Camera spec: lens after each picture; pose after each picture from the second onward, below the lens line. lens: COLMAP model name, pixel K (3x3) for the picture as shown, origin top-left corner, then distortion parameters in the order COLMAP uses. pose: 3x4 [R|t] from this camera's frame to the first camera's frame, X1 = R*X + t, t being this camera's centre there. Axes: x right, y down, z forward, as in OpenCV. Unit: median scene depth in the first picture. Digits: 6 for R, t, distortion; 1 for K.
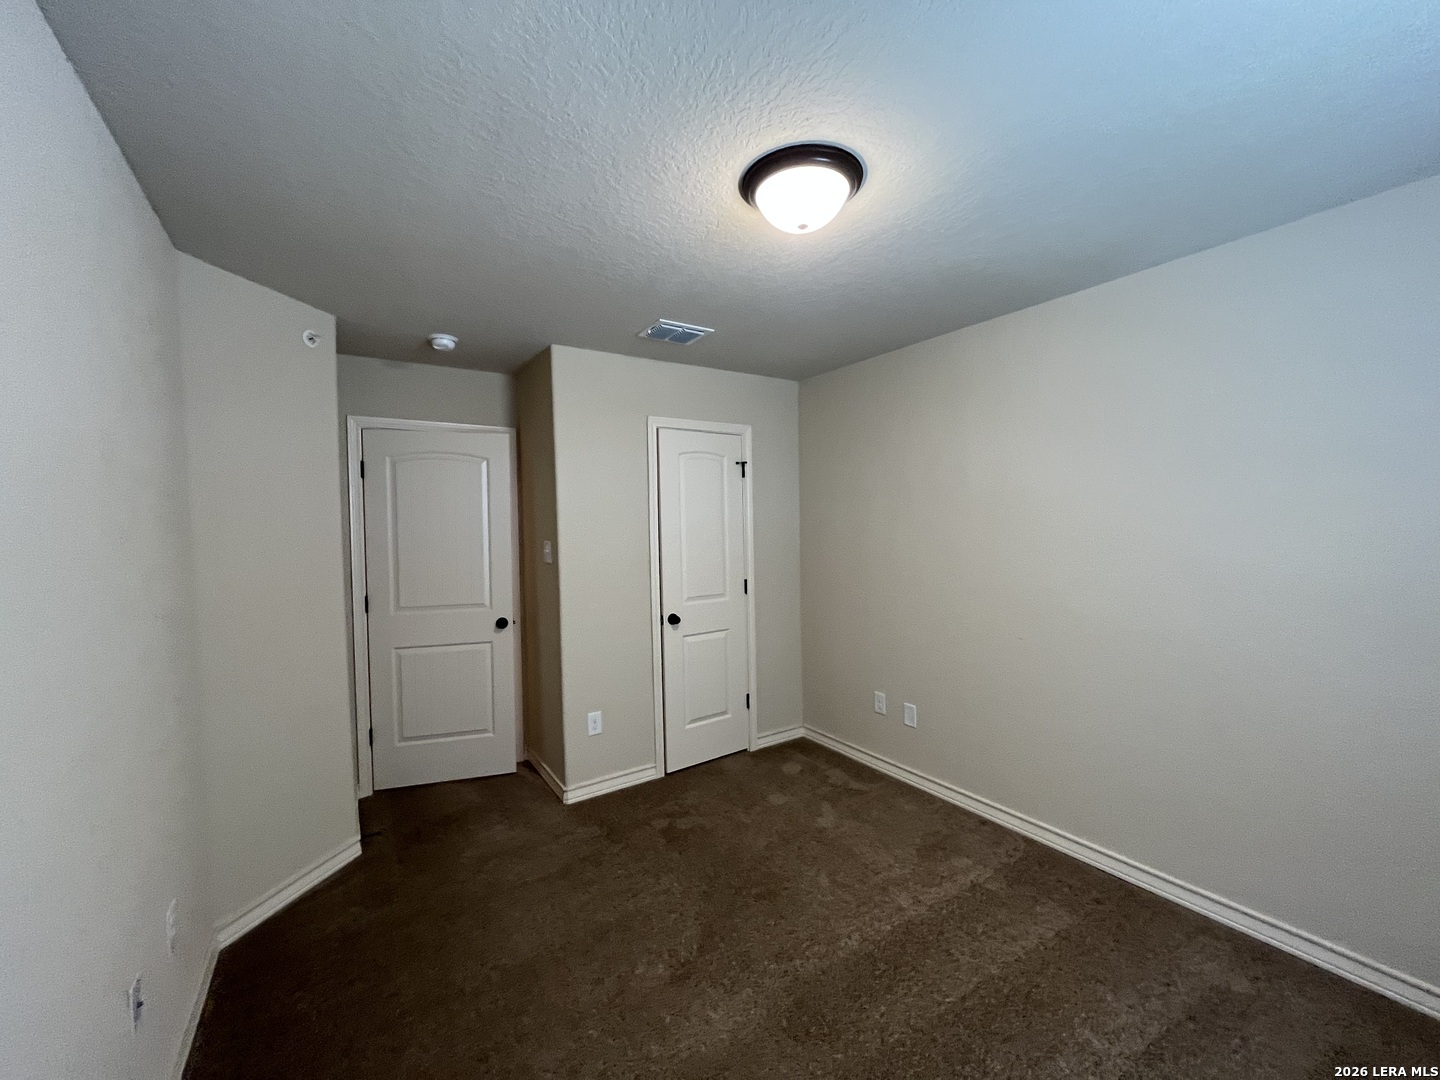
lens RADIAL K [[578.5, 0, 720.0], [0, 578.5, 540.0], [0, 0, 1]] dist [-0.001498, -0.001270]
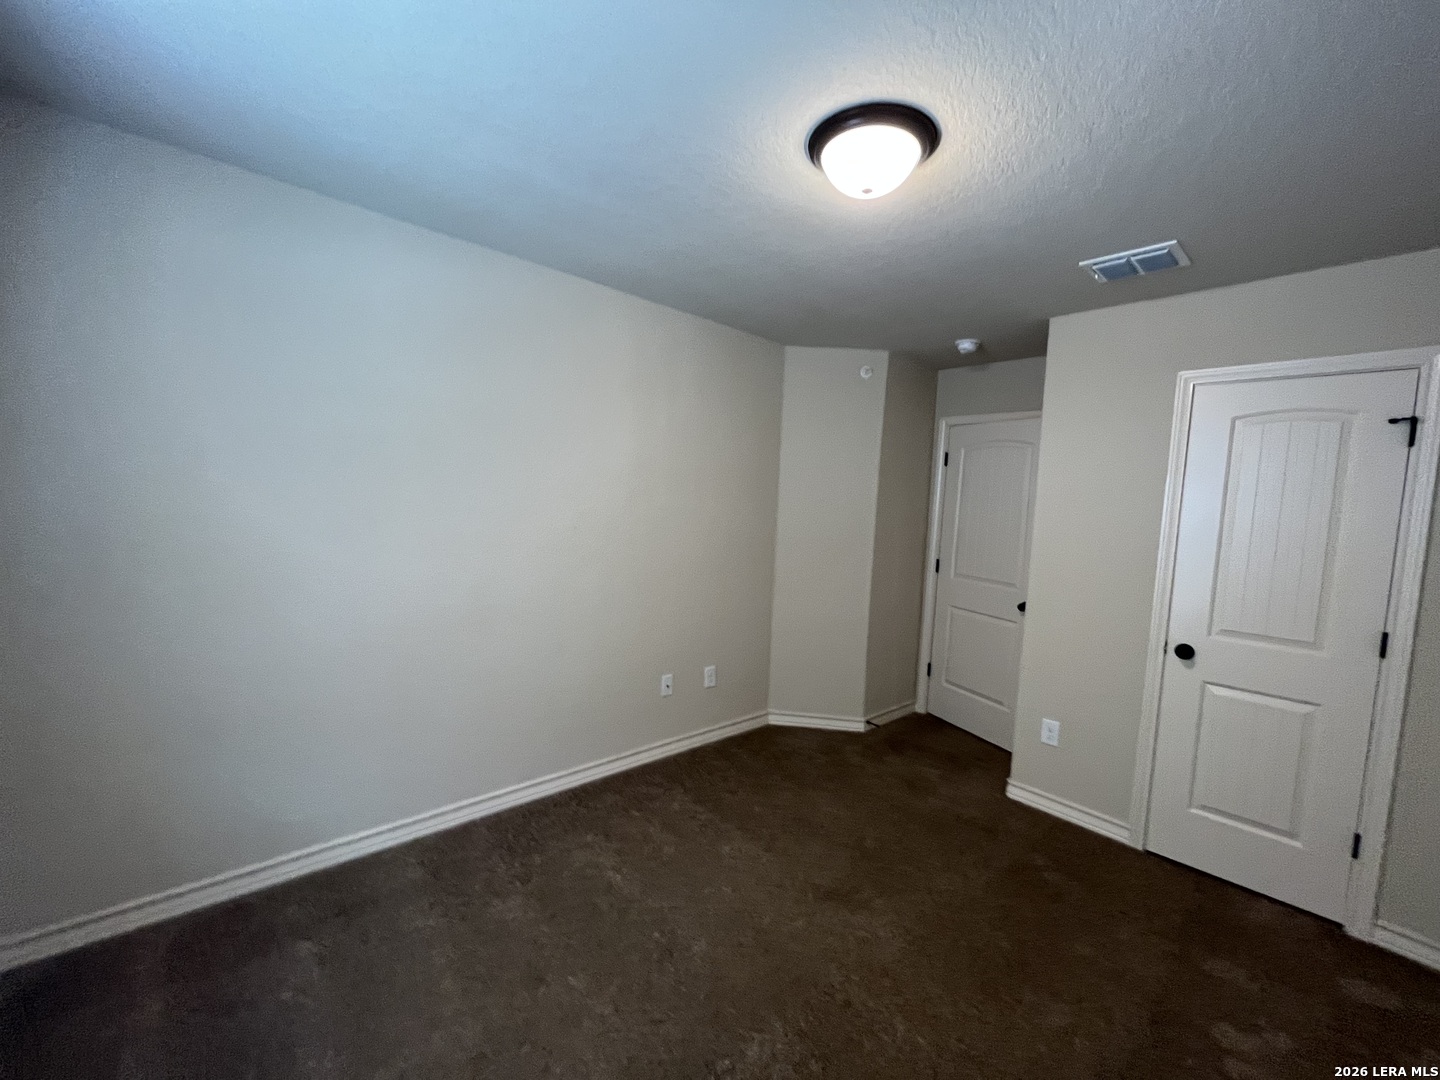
lens RADIAL K [[578.5, 0, 720.0], [0, 578.5, 540.0], [0, 0, 1]] dist [-0.001498, -0.001270]
pose [[0.148519, 0.096980, -0.984143, 0.549942], [-0.090583, 0.992330, 0.084117, -0.008839], [0.984752, 0.076653, 0.156165, 0.322136]]
